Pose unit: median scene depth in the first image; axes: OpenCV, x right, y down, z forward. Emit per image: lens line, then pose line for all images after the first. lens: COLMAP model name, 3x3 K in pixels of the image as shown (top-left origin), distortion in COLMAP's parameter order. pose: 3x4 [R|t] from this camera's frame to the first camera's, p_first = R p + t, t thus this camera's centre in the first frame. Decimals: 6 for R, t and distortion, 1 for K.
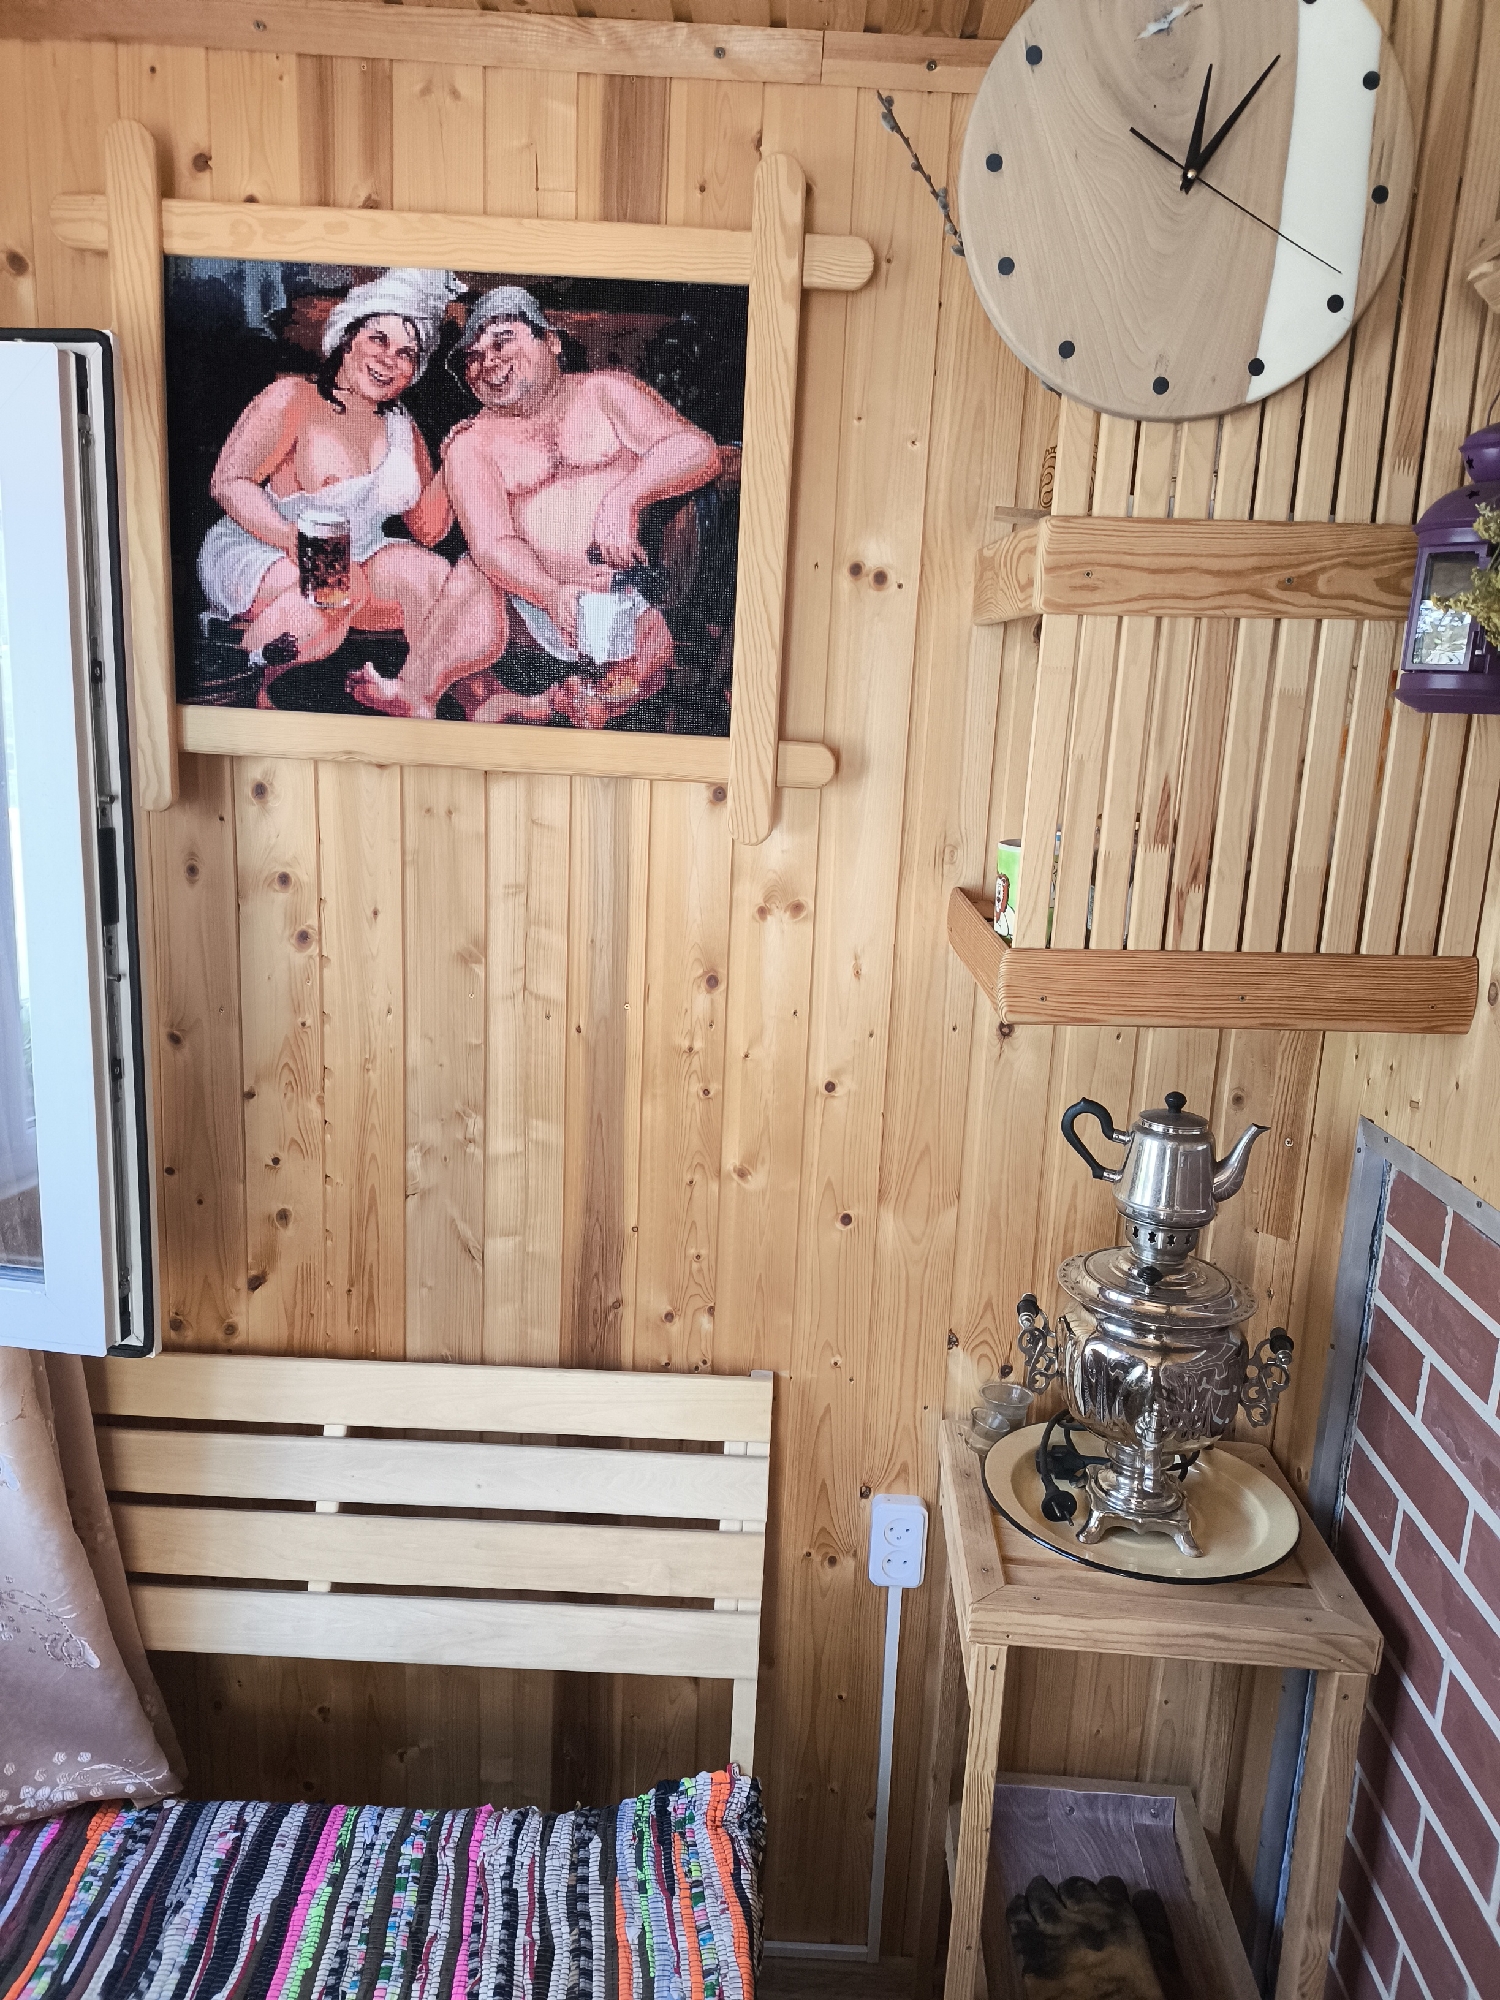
lens RADIAL K [[1512.0, 0, 751.7], [0, 1512.0, 1002.2], [0, 0, 1]] dist [0.021009, -0.013309]
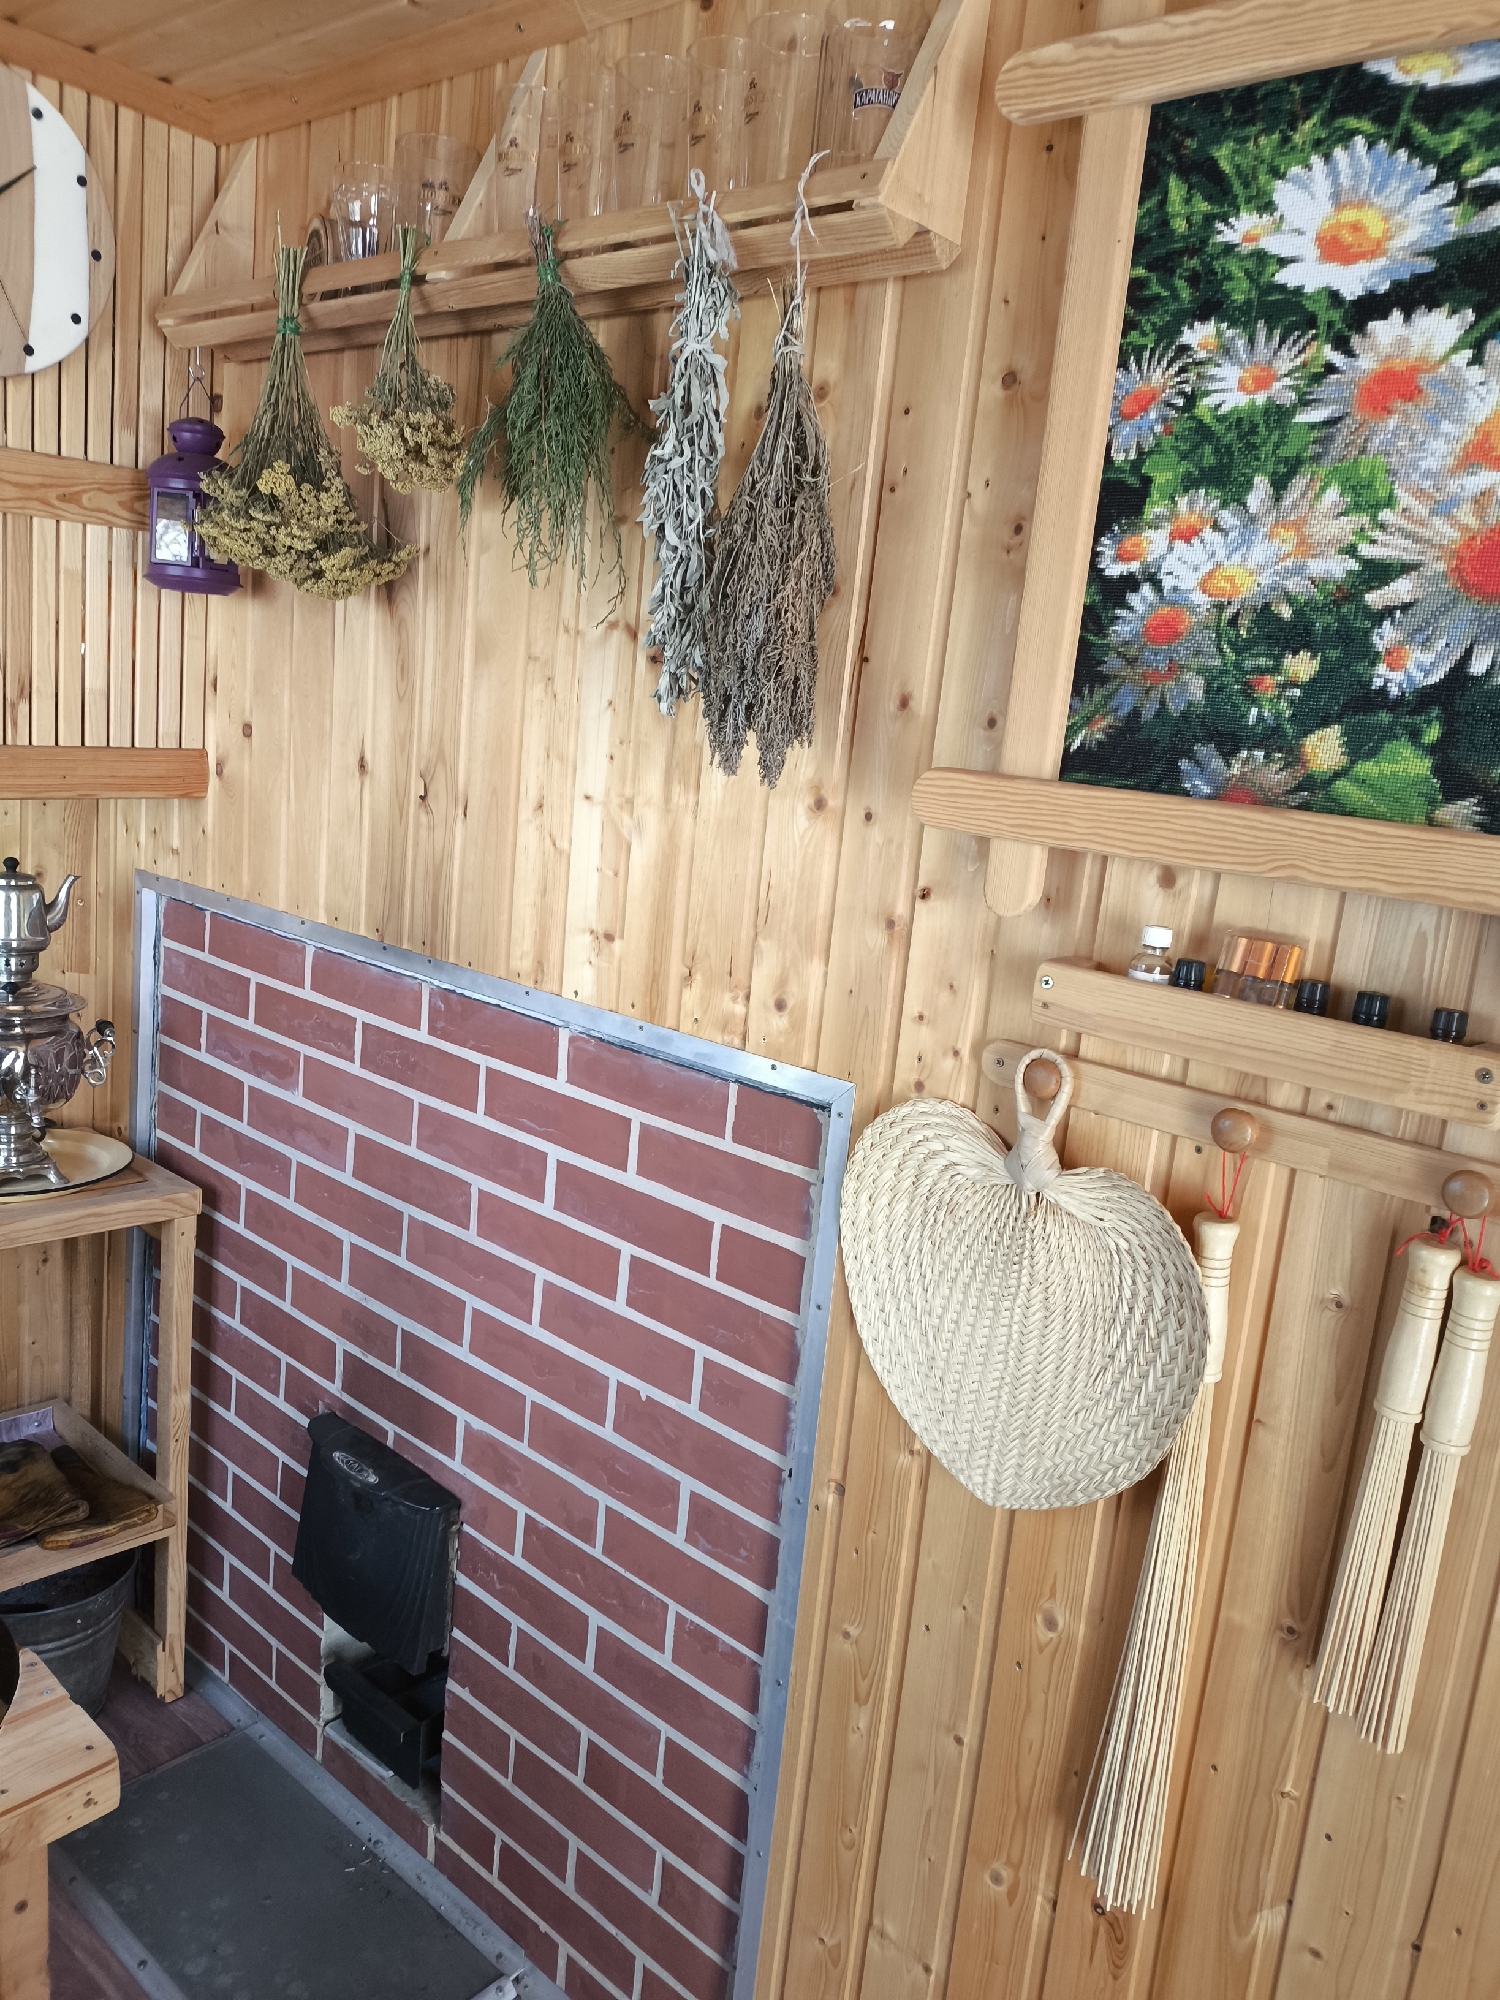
lens RADIAL K [[1512.0, 0, 761.7], [0, 1512.0, 996.2], [0, 0, 1]] dist [0.021009, -0.013309]
pose [[0.653858, -0.127014, 0.745880, -0.370492], [0.091317, 0.991850, 0.088848, 0.141604], [-0.751087, 0.010018, 0.660128, -0.501852]]
